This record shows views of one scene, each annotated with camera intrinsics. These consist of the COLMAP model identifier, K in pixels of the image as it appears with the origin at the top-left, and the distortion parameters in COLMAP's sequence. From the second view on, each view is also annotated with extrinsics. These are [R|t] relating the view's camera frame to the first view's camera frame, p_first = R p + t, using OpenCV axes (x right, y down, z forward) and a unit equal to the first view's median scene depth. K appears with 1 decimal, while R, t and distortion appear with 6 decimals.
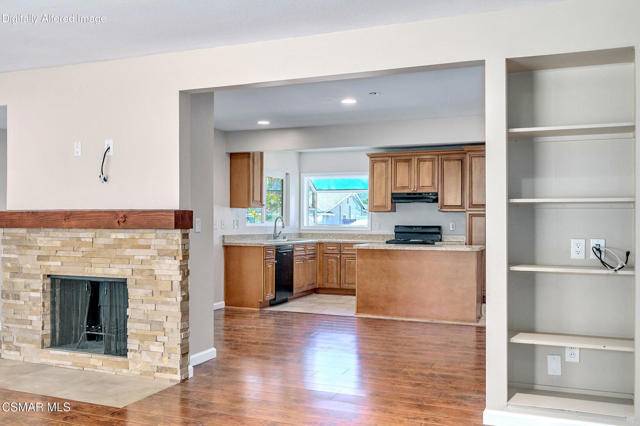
lens RADIAL K [[557.9, 0, 321.4], [0, 557.9, 214.1], [0, 0, 1]] dist [-0.002497, -0.002954]
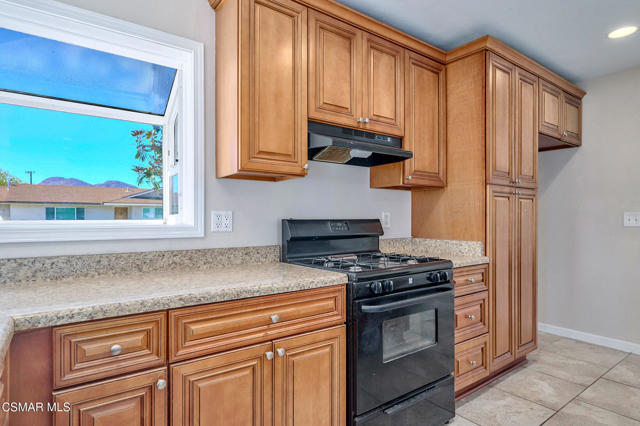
lens RADIAL K [[355.3, 0, 318.1], [0, 355.3, 214.7], [0, 0, 1]] dist [0.000413, 0.001307]
pose [[0.514500, 0.001036, 0.857490, -0.097725], [-0.005864, 0.999980, 0.002310, 0.035546], [-0.857470, -0.006217, 0.514496, 1.825571]]
